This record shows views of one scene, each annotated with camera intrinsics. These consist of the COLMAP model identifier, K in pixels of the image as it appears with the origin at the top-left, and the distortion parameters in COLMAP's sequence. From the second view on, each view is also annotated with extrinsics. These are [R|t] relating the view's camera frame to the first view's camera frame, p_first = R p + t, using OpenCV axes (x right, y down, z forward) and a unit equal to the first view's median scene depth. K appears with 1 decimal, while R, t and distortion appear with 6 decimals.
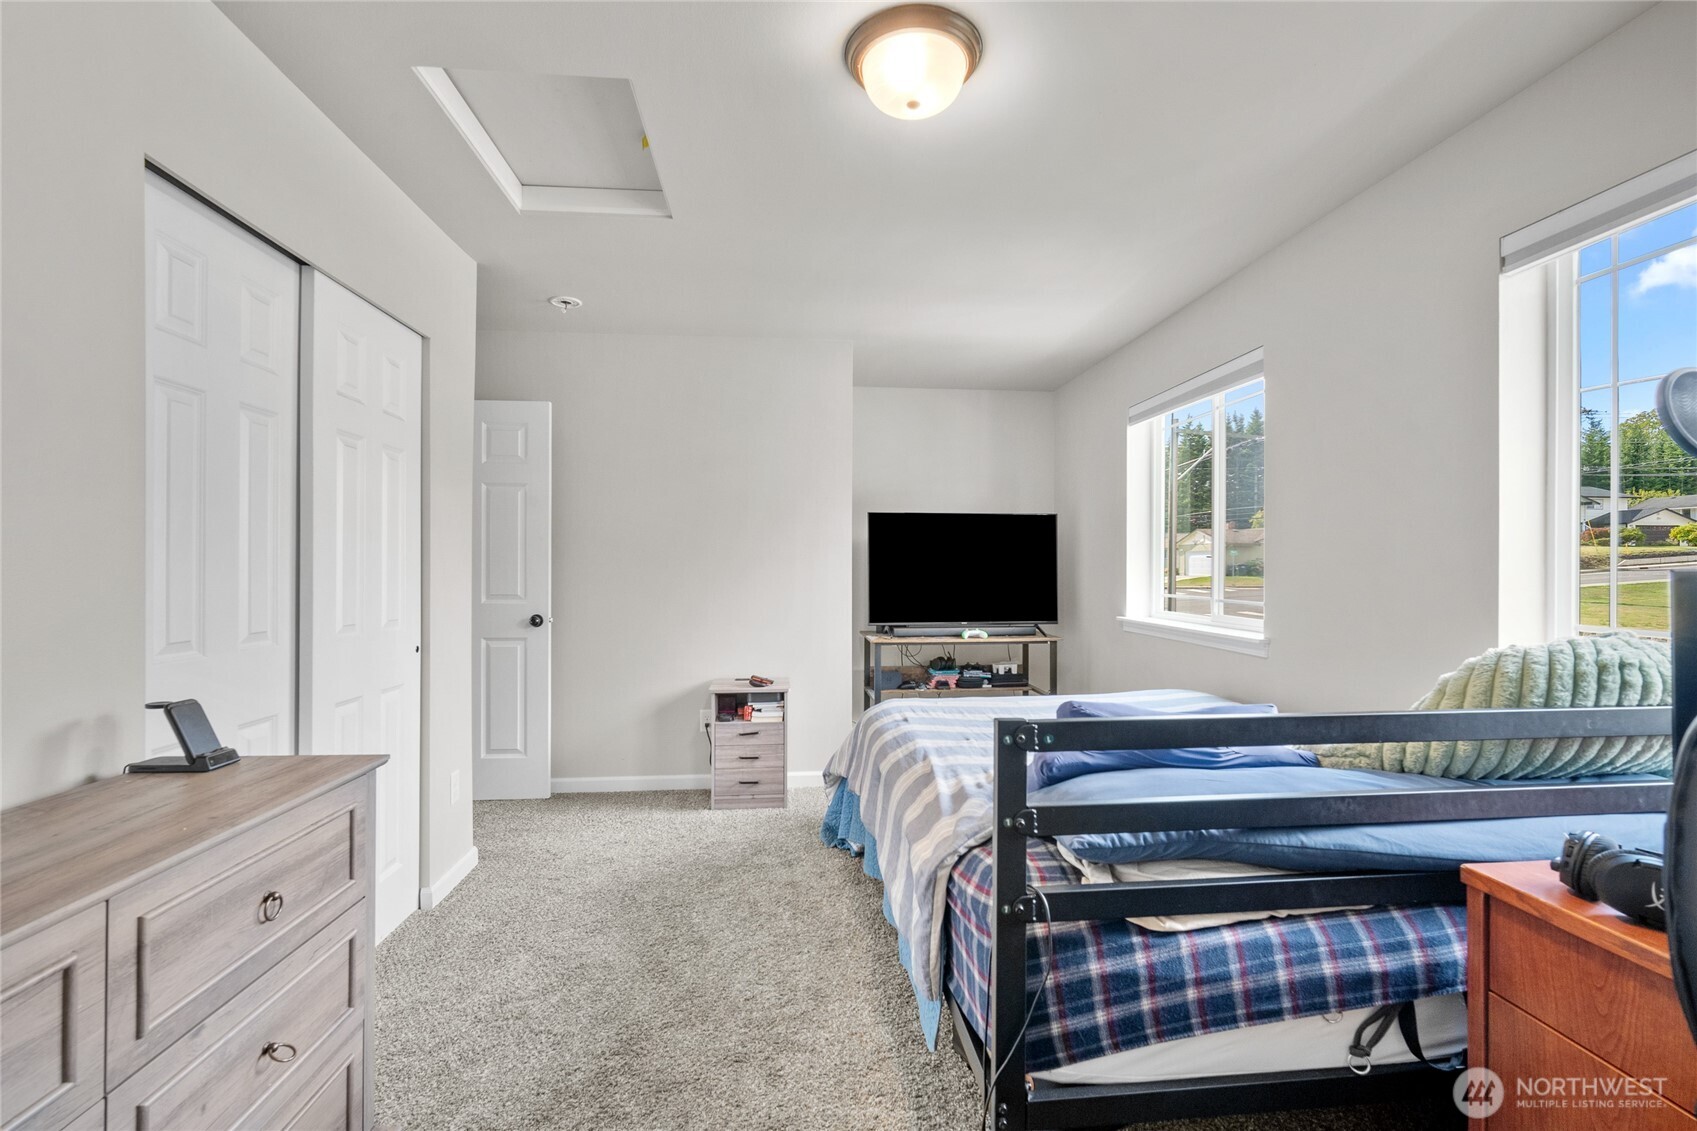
lens RADIAL K [[737.0, 0, 849.7], [0, 737.0, 562.4], [0, 0, 1]] dist [-0.004285, 0.000491]
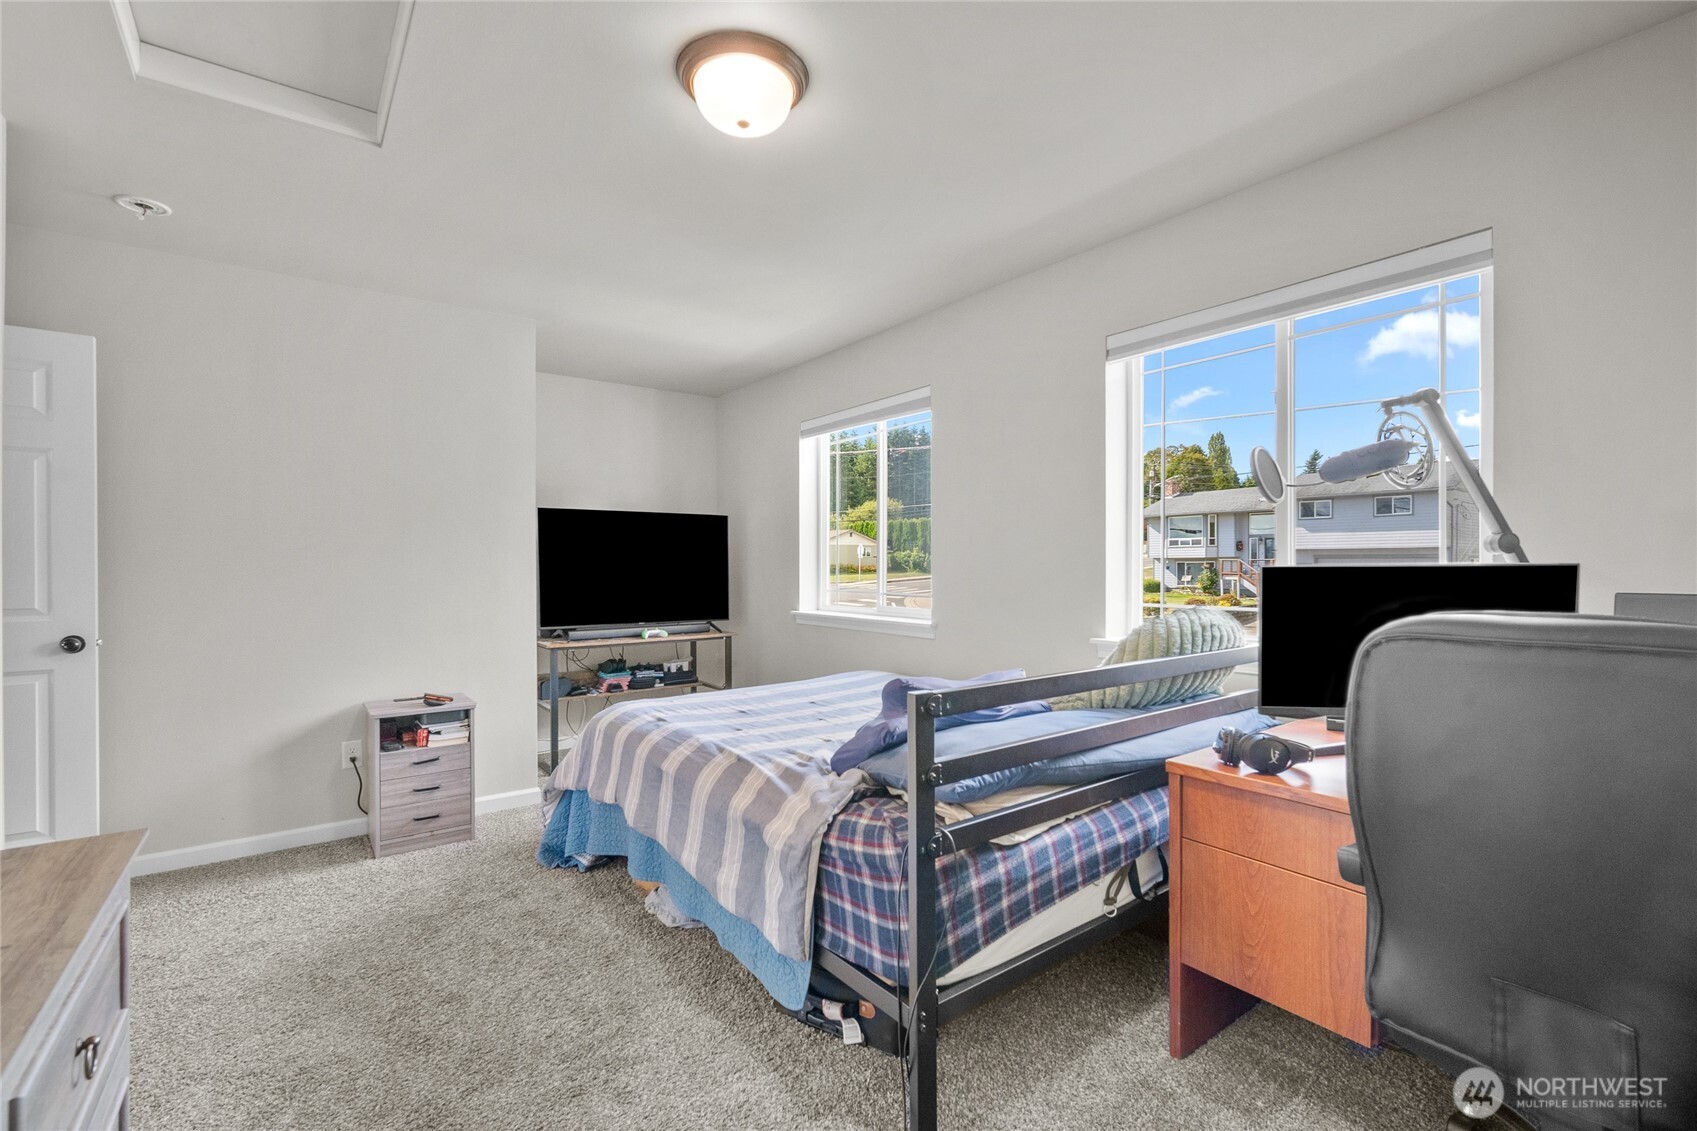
lens RADIAL K [[738.7, 0, 848.5], [0, 738.7, 565.5], [0, 0, 1]] dist [-0.003684, 0.000539]
pose [[0.855525, -0.002811, 0.517754, -0.298292], [0.000166, 0.999987, 0.005155, 0.000225], [-0.517761, -0.004324, 0.855514, 0.020007]]
